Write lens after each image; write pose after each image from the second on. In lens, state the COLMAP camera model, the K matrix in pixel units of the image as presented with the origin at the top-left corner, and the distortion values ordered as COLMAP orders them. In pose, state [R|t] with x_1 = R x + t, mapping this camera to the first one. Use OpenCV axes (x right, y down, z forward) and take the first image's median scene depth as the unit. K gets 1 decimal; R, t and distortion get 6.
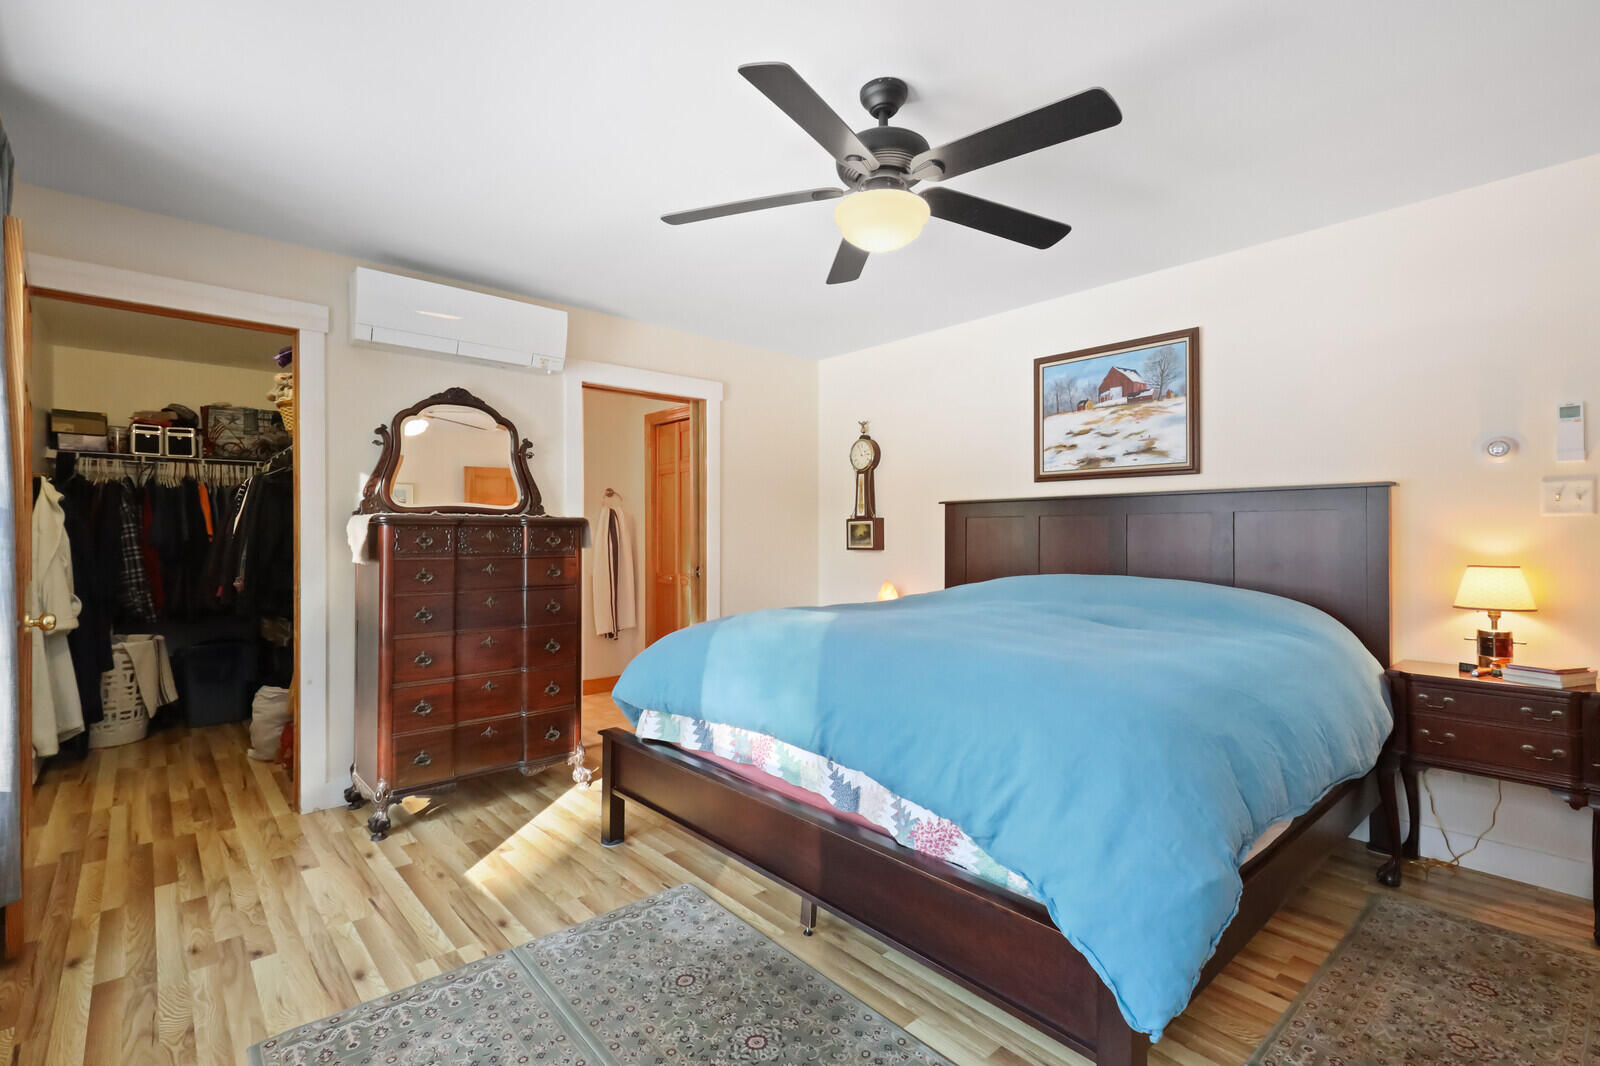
lens RADIAL K [[732.0, 0, 796.5], [0, 732.0, 533.1], [0, 0, 1]] dist [0.003217, 0.000556]
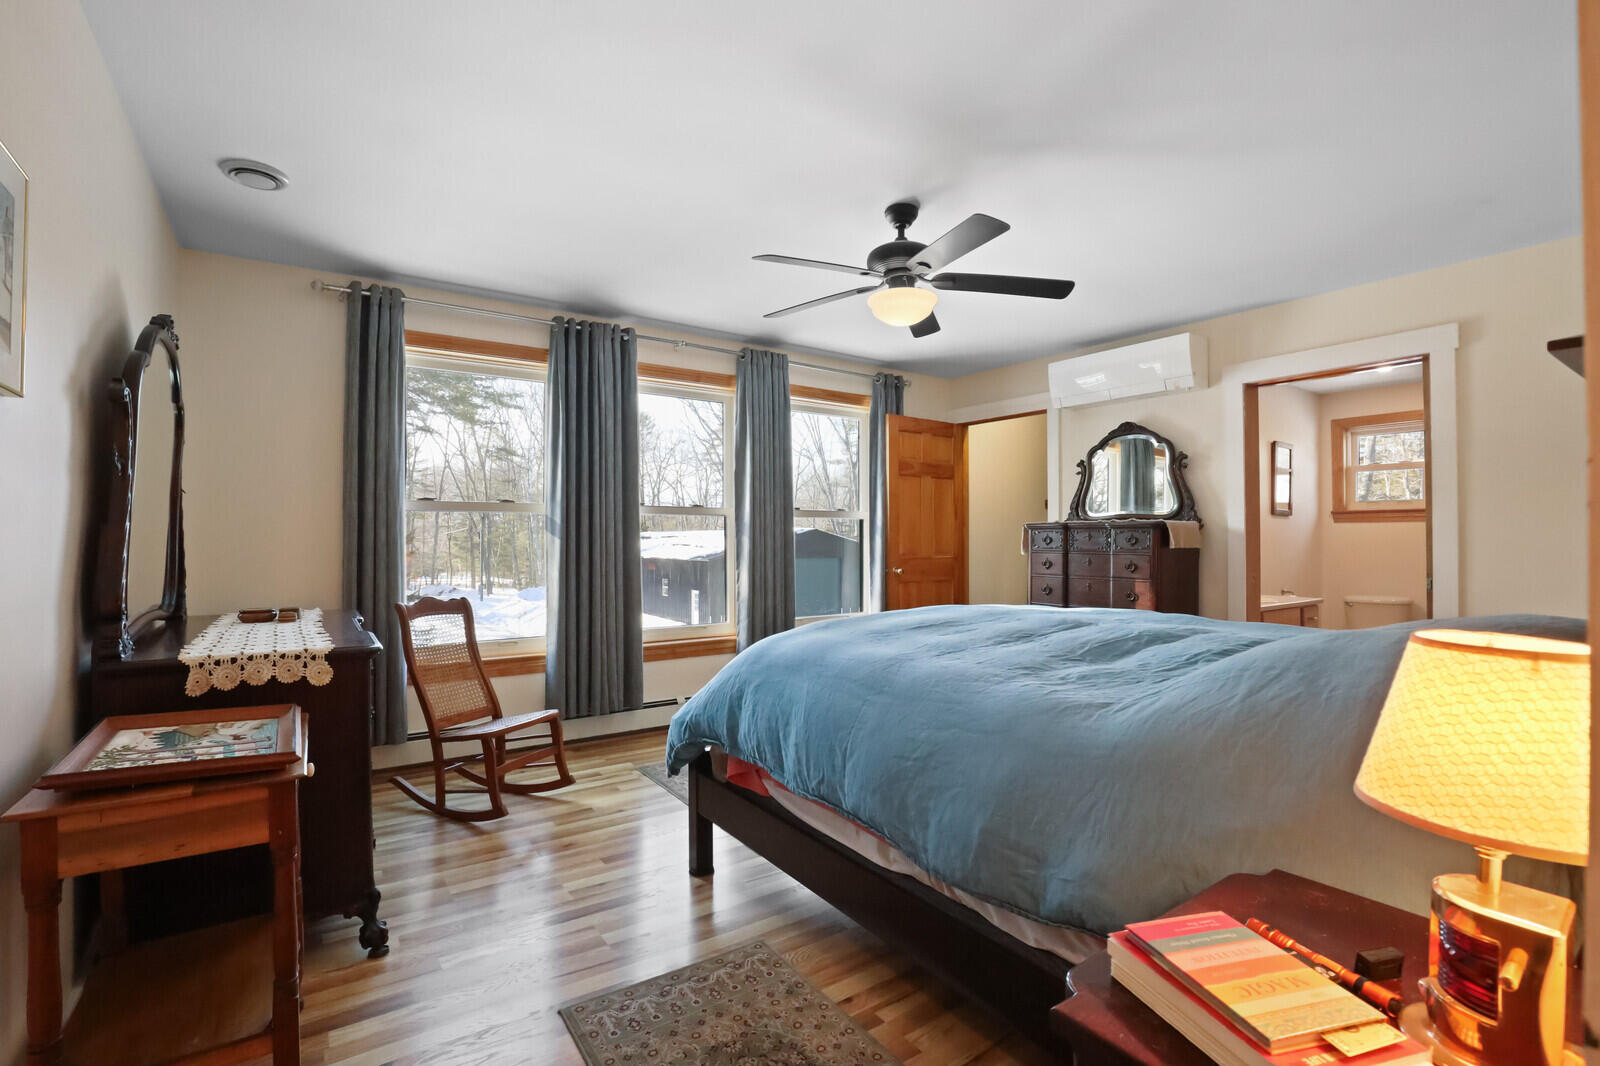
lens RADIAL K [[732.0, 0, 796.6], [0, 732.0, 534.8], [0, 0, 1]] dist [0.003217, 0.000556]
pose [[-0.130845, -0.004832, -0.991391, 0.952116], [0.004385, 0.999976, -0.005453, 0.006971], [0.991393, -0.005061, -0.130821, 0.618730]]
